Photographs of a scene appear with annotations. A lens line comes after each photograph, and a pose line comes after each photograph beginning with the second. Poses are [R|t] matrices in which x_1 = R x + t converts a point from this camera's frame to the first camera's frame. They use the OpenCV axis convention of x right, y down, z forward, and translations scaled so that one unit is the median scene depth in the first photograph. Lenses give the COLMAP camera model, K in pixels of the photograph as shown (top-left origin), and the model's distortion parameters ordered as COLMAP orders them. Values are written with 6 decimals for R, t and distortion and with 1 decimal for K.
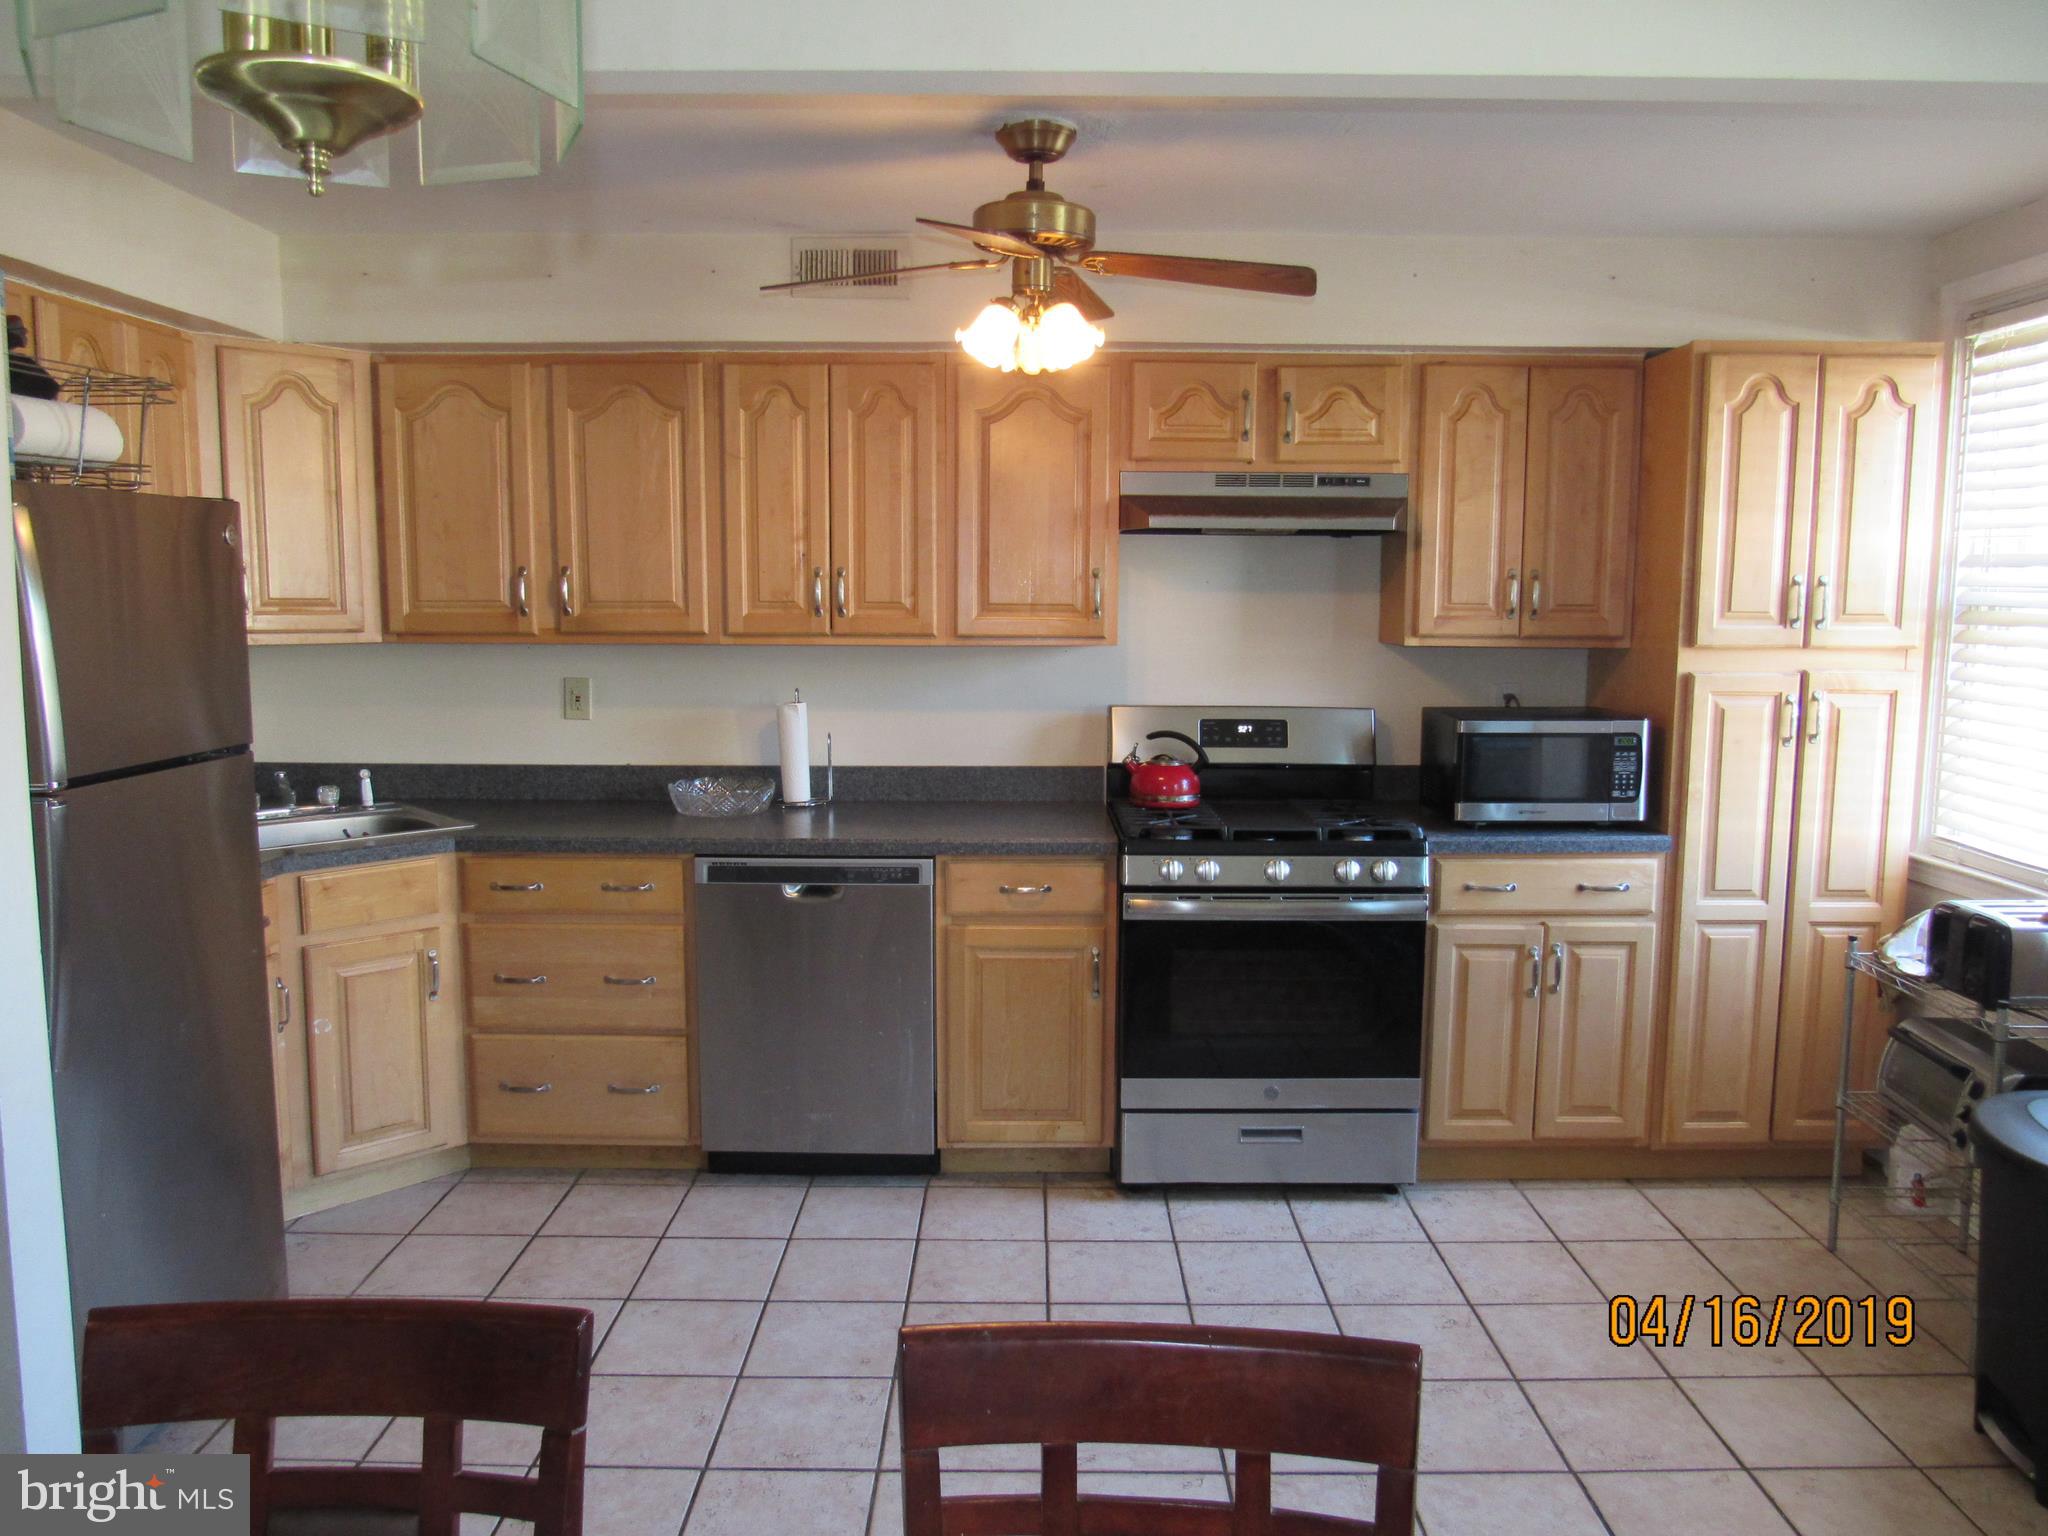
lens RADIAL K [[1465.7, 0, 1025.0], [0, 1465.7, 766.6], [0, 0, 1]] dist [-0.027329, 0.008853]
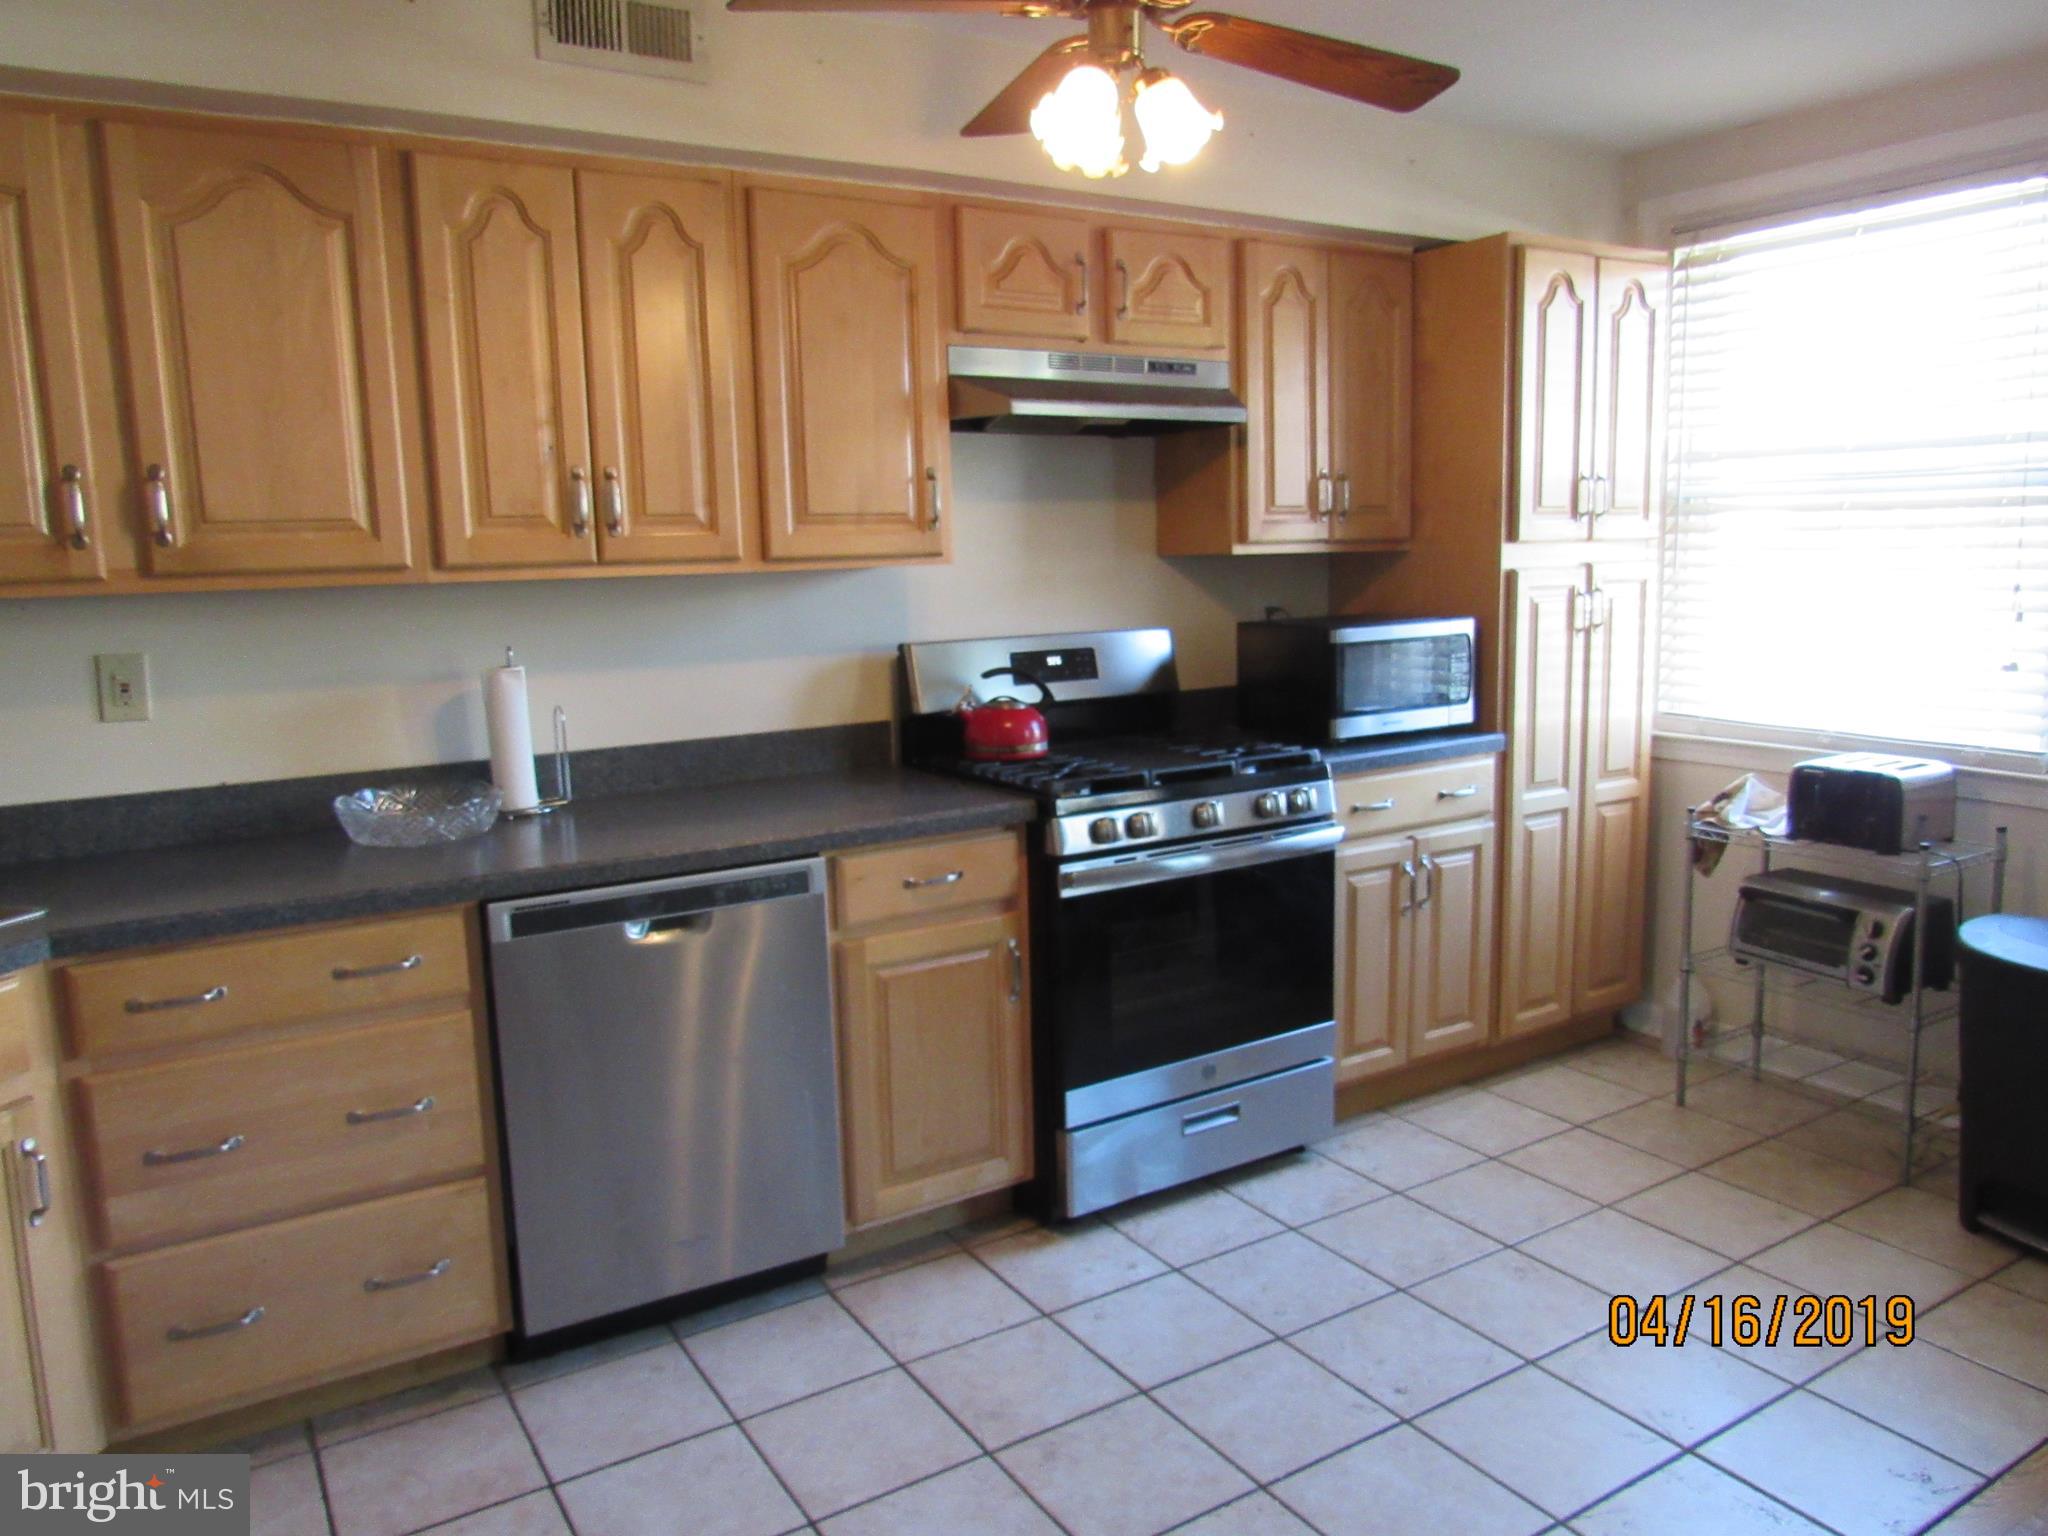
lens RADIAL K [[1465.7, 0, 1032.7], [0, 1465.7, 763.5], [0, 0, 1]] dist [-0.027329, 0.008853]
pose [[0.846351, -0.103373, 0.522497, -0.345326], [0.090523, 0.994631, 0.050151, -0.011103], [-0.524876, 0.004853, 0.851165, 0.307268]]
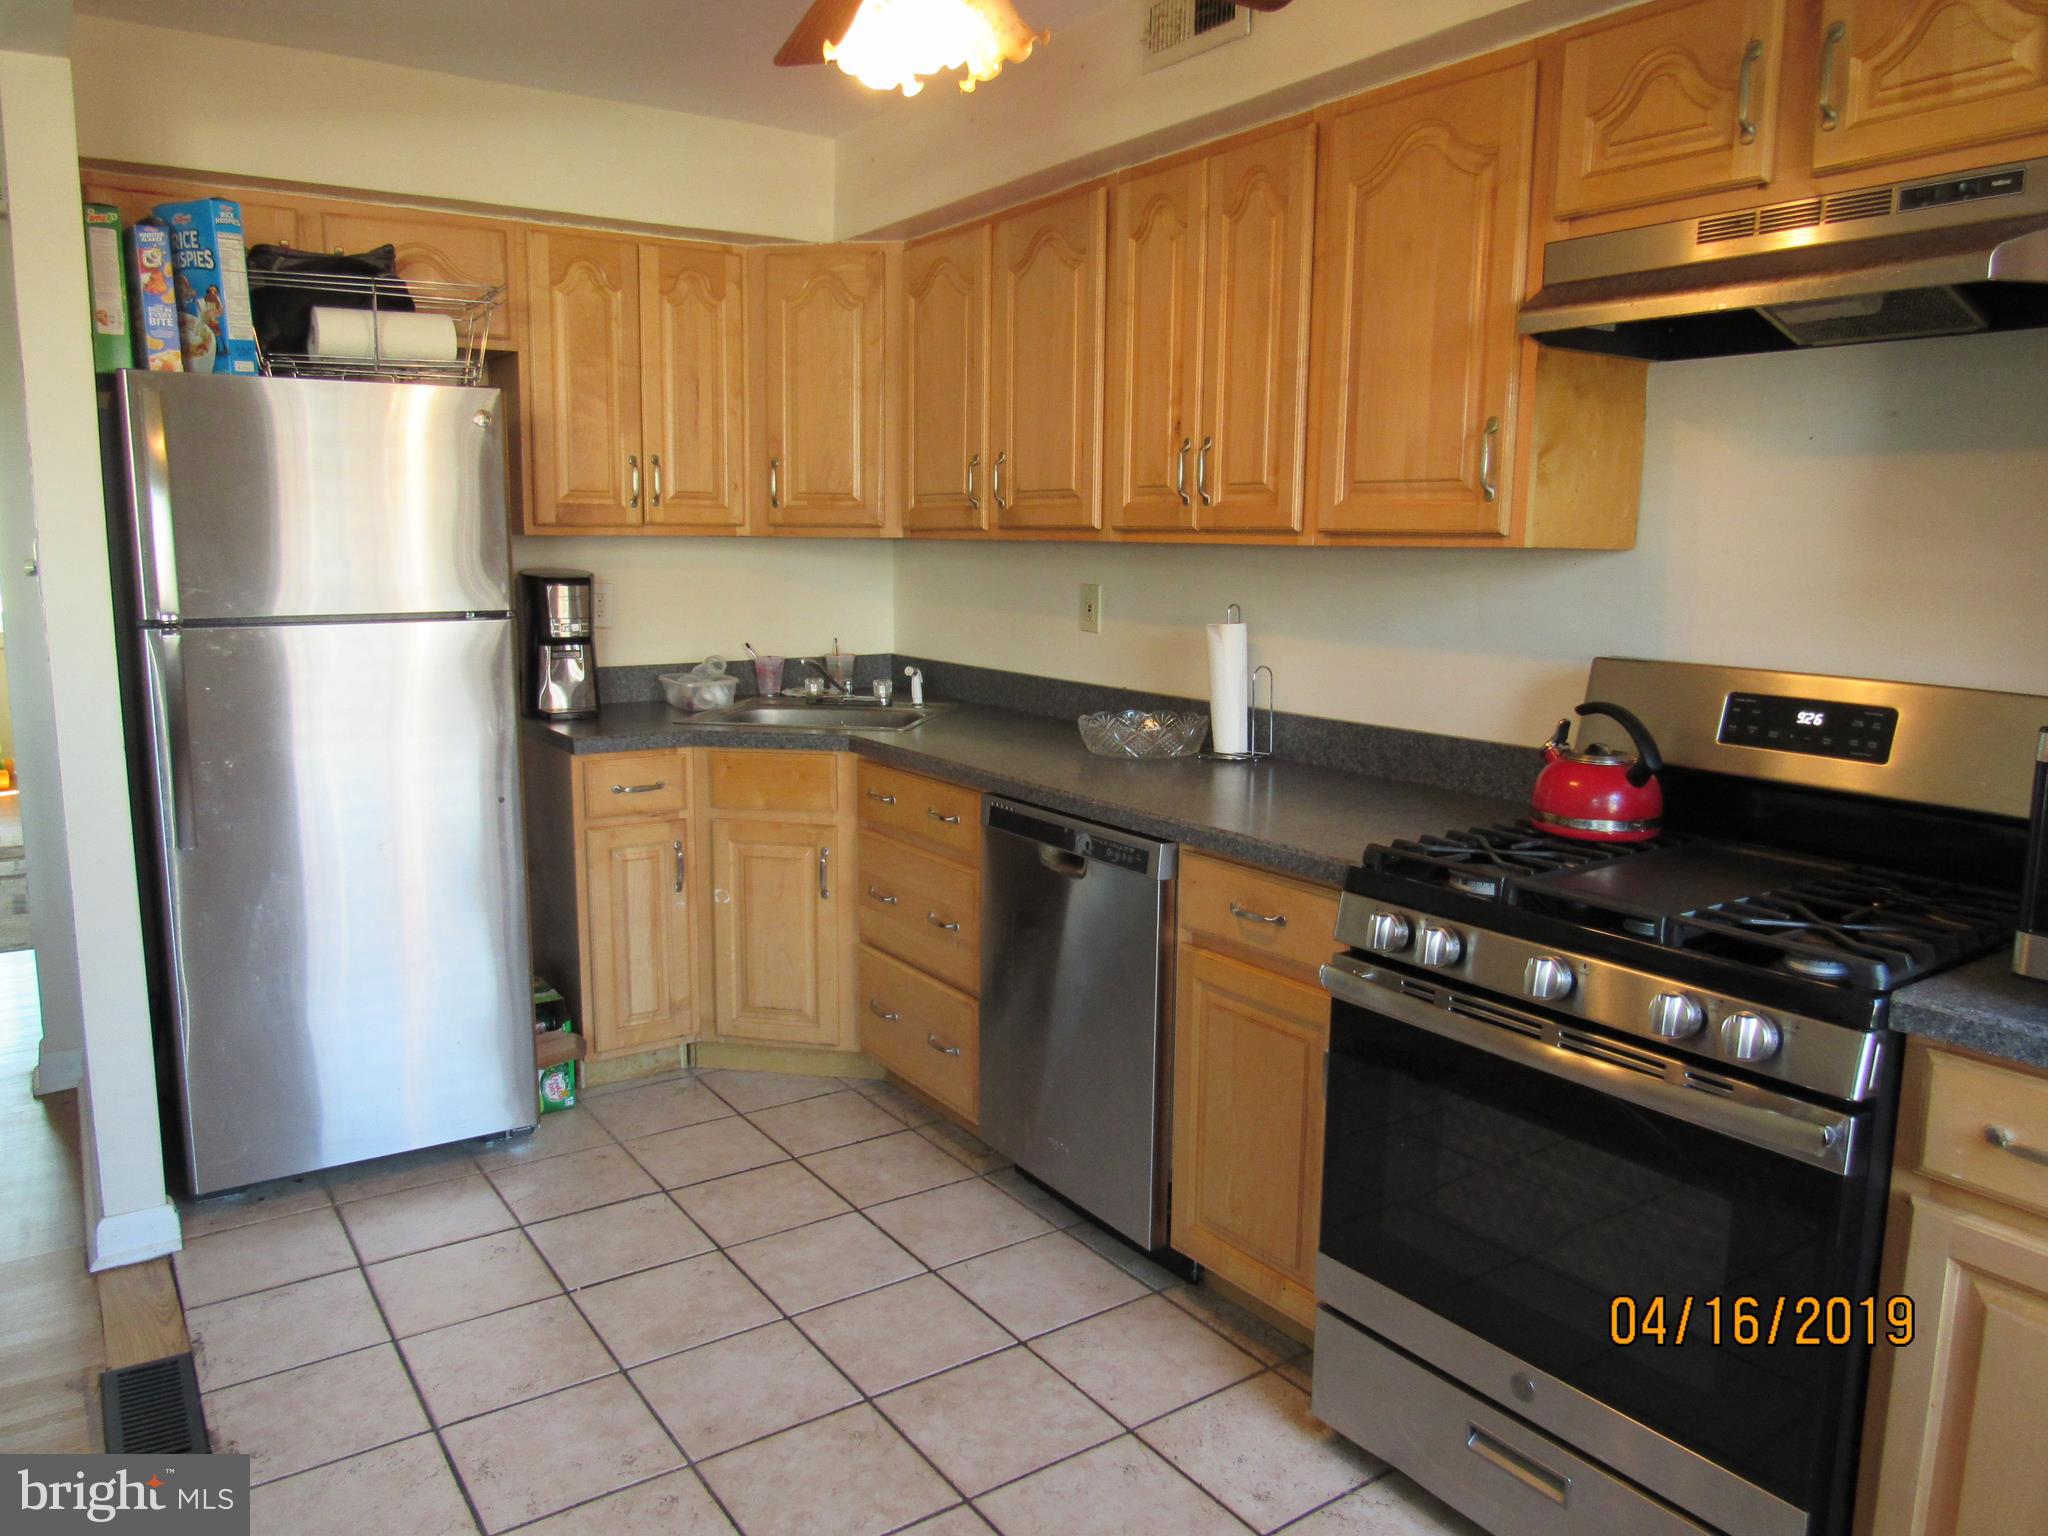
lens RADIAL K [[1465.7, 0, 1021.6], [0, 1465.7, 761.7], [0, 0, 1]] dist [-0.027329, 0.008853]
pose [[0.565818, 0.127736, -0.814576, 0.455299], [-0.102908, 0.991143, 0.083943, -0.027417], [0.818083, 0.036330, 0.573951, 0.524510]]
